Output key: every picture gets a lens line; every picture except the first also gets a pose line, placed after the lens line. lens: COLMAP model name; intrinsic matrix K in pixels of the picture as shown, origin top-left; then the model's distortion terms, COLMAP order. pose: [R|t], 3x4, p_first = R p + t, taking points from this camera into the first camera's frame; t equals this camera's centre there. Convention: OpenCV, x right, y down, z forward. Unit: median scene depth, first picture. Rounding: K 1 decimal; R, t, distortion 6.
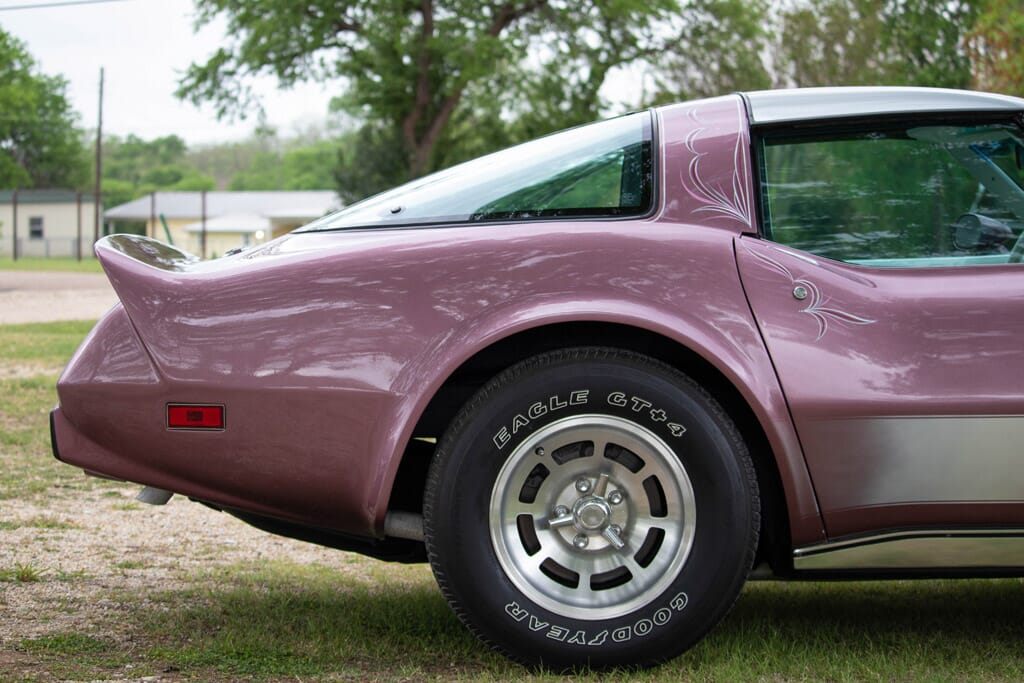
lens RADIAL K [[2623.7, 0, 512.0], [0, 2623.7, 341.5], [0, 0, 1]] dist [0.000377, 0.165044]
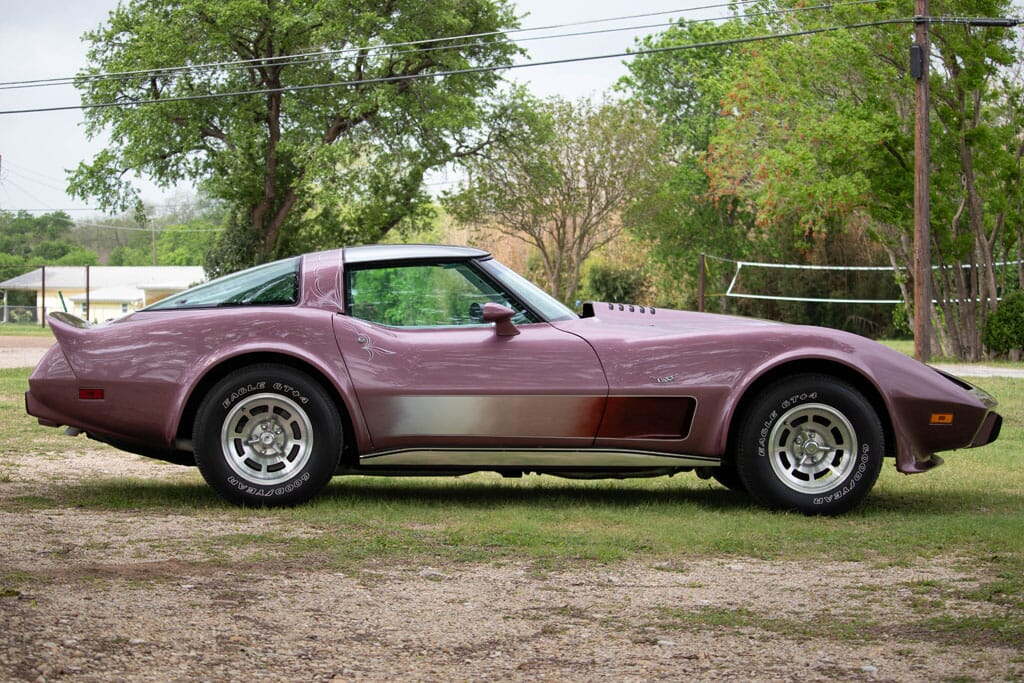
lens RADIAL K [[2669.1, 0, 512.0], [0, 2669.1, 341.5], [0, 0, 1]] dist [-0.358040, 0.761645]
pose [[0.999029, 0.007868, 0.043360, 0.025957], [-0.006711, 0.999619, -0.026760, 0.007950], [-0.043554, 0.026443, 0.998701, -0.236268]]
